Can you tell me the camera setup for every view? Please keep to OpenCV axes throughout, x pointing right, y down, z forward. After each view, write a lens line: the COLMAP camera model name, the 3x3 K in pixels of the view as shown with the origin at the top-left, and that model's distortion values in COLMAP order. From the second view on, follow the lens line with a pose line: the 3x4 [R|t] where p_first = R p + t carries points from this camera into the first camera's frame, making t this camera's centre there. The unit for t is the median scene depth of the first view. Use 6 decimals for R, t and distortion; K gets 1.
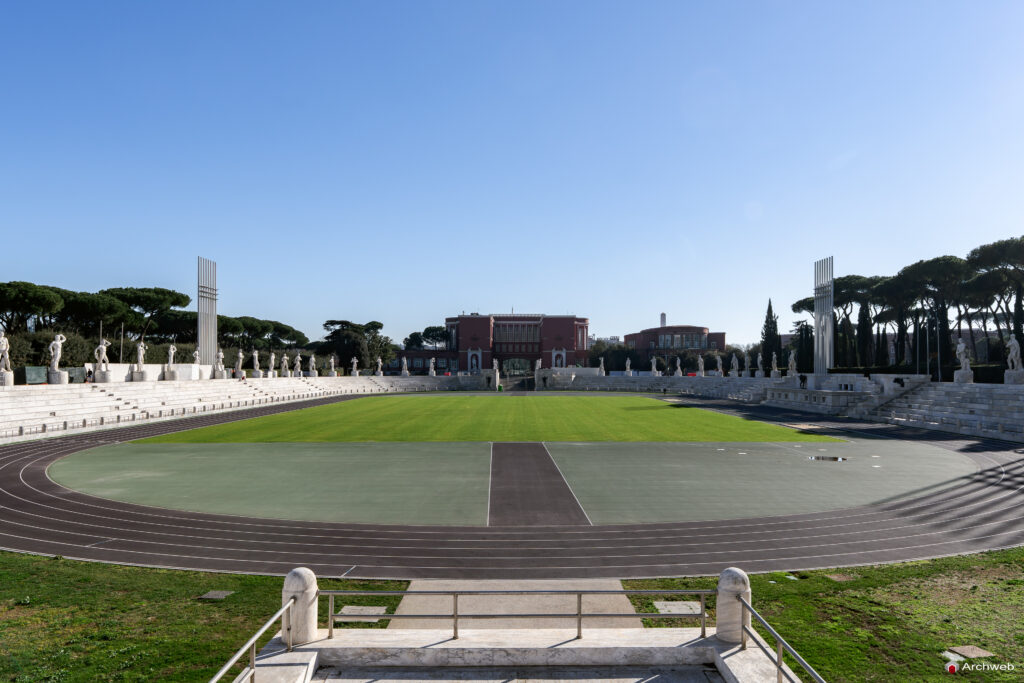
lens RADIAL K [[724.3, 0, 516.4], [0, 724.3, 367.1], [0, 0, 1]] dist [-0.000521, 0.000128]
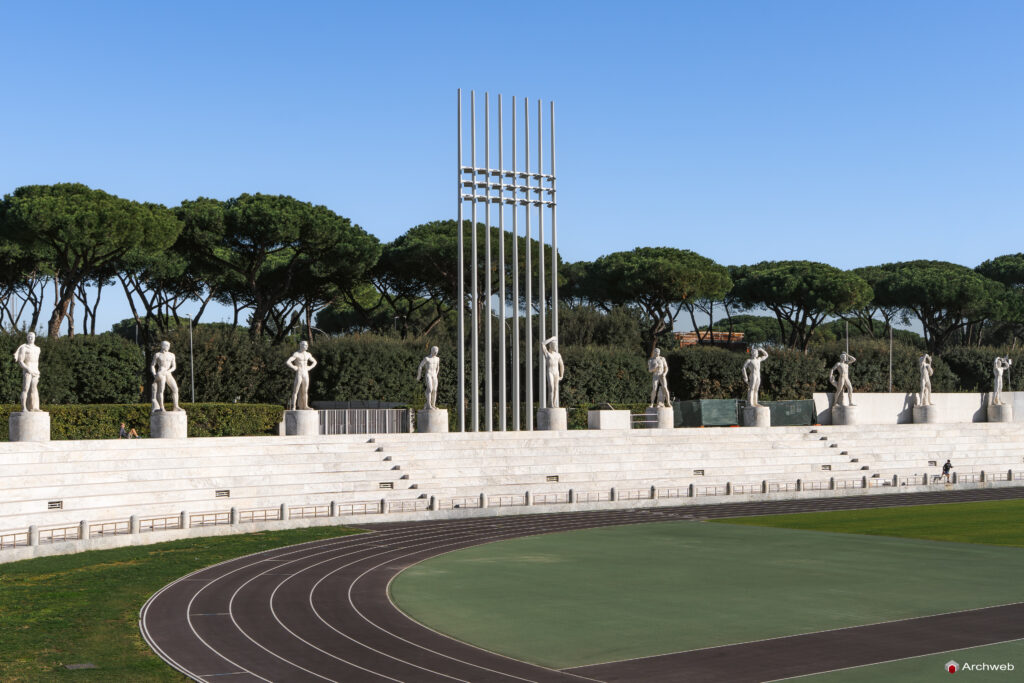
lens RADIAL K [[1482.1, 0, 527.9], [0, 1482.1, 340.5], [0, 0, 1]] dist [0.004806, -0.012763]
pose [[0.570352, -0.037915, -0.820525, 0.289275], [0.008637, 0.999156, -0.040166, -0.001350], [0.821355, 0.015822, 0.570198, 0.084209]]
